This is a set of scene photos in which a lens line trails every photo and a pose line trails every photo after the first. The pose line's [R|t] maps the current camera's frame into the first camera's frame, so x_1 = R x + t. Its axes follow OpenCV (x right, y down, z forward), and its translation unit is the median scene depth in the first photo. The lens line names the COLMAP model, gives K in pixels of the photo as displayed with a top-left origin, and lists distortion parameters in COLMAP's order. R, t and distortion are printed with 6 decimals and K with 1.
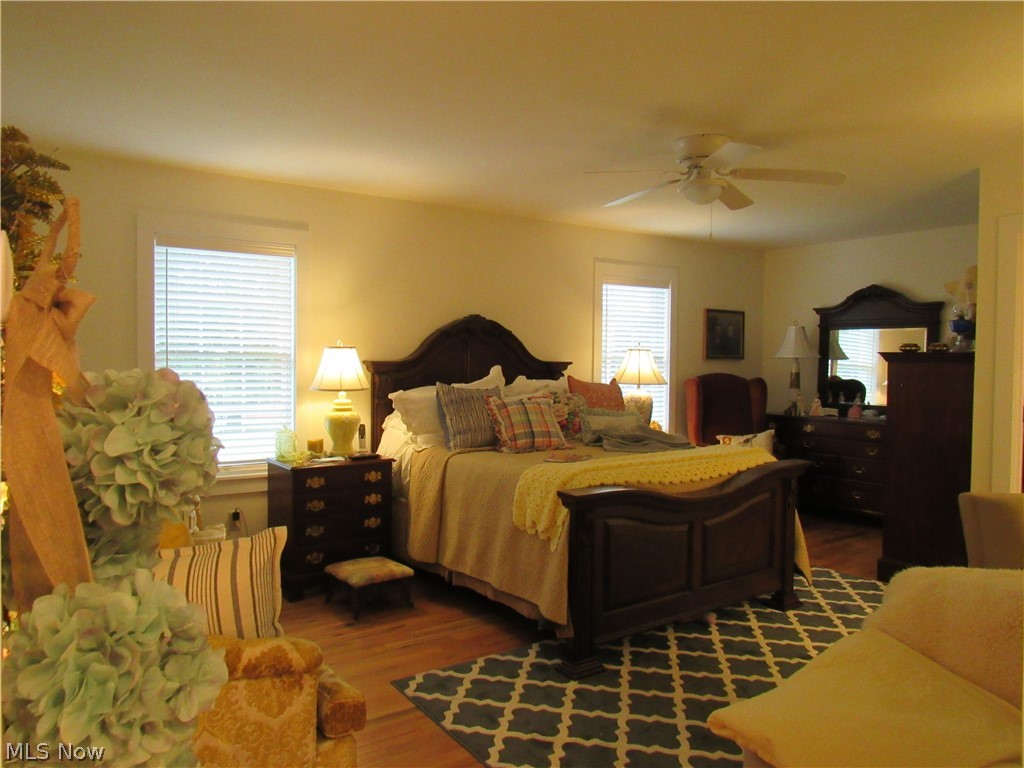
lens RADIAL K [[730.6, 0, 503.6], [0, 730.6, 386.8], [0, 0, 1]] dist [-0.026509, 0.005119]
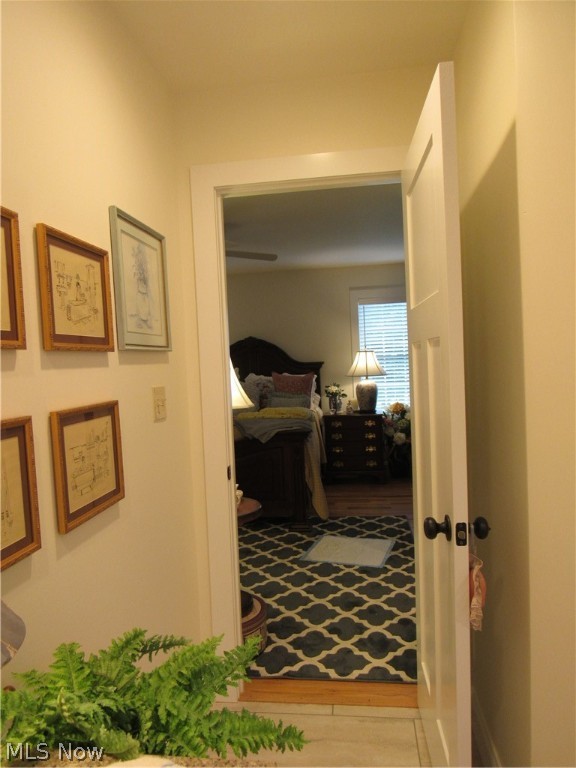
lens RADIAL K [[547.9, 0, 289.7], [0, 547.9, 389.4], [0, 0, 1]] dist [-0.026509, 0.005119]
pose [[0.739359, -0.007022, -0.673274, 0.977013], [0.020483, 0.999717, 0.012067, 0.008293], [0.672999, -0.022712, 0.739294, 0.166020]]
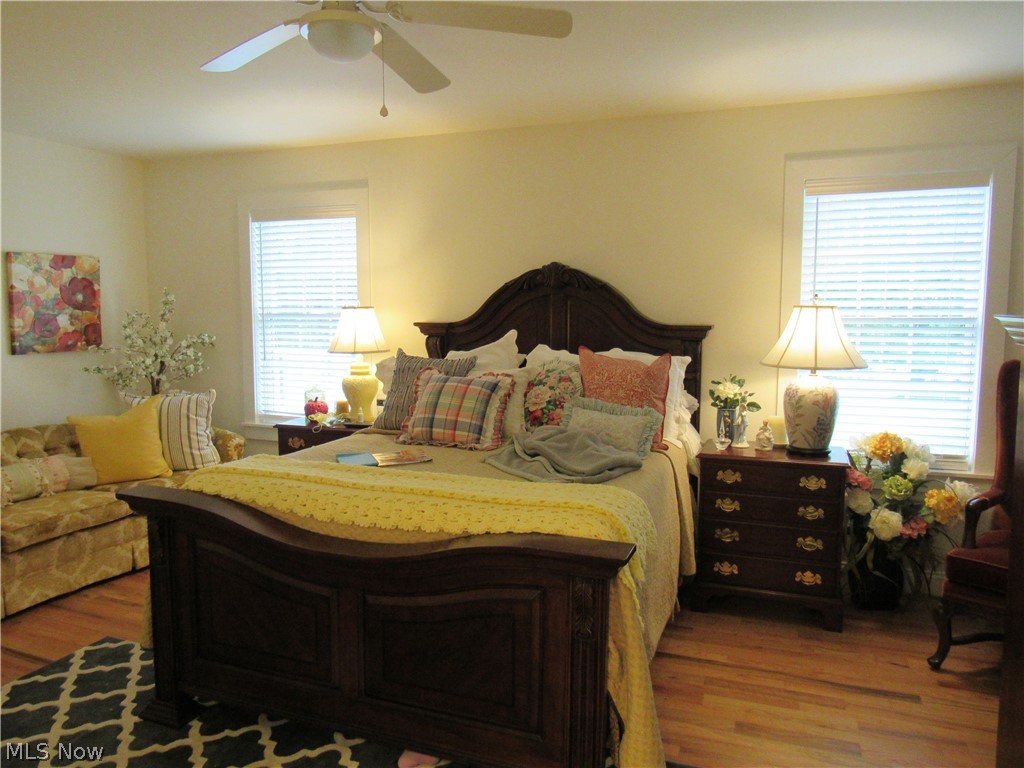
lens RADIAL K [[730.6, 0, 511.8], [0, 730.6, 384.1], [0, 0, 1]] dist [-0.026509, 0.005119]
pose [[0.559888, 0.080401, -0.824658, 0.660731], [-0.030827, 0.996613, 0.076237, -0.032339], [0.827995, -0.017263, 0.560470, 0.606620]]
